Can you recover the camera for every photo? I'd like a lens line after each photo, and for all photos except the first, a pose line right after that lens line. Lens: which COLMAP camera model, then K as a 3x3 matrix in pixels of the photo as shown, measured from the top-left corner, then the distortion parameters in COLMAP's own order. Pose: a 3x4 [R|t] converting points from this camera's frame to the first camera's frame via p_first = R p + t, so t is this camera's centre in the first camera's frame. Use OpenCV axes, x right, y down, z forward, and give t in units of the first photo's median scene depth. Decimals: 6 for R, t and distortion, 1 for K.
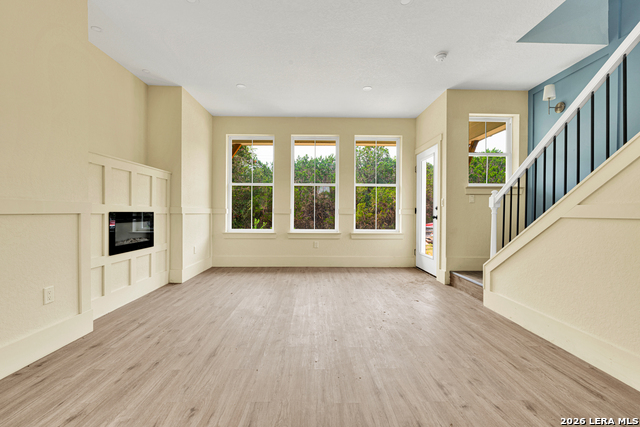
lens RADIAL K [[277.9, 0, 318.9], [0, 277.9, 214.3], [0, 0, 1]] dist [-0.009023, 0.000712]
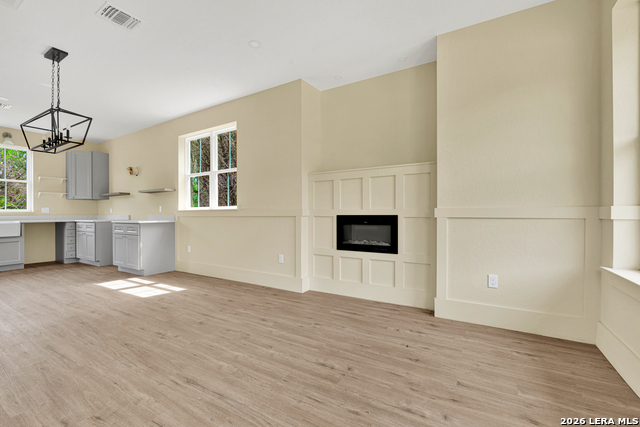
lens RADIAL K [[277.9, 0, 318.9], [0, 277.9, 214.3], [0, 0, 1]] dist [-0.009023, 0.000712]
pose [[-0.537995, -0.003392, -0.842941, 0.371724], [-0.006029, 0.999982, -0.000175, -0.011827], [0.842927, 0.004988, -0.538005, 1.654289]]
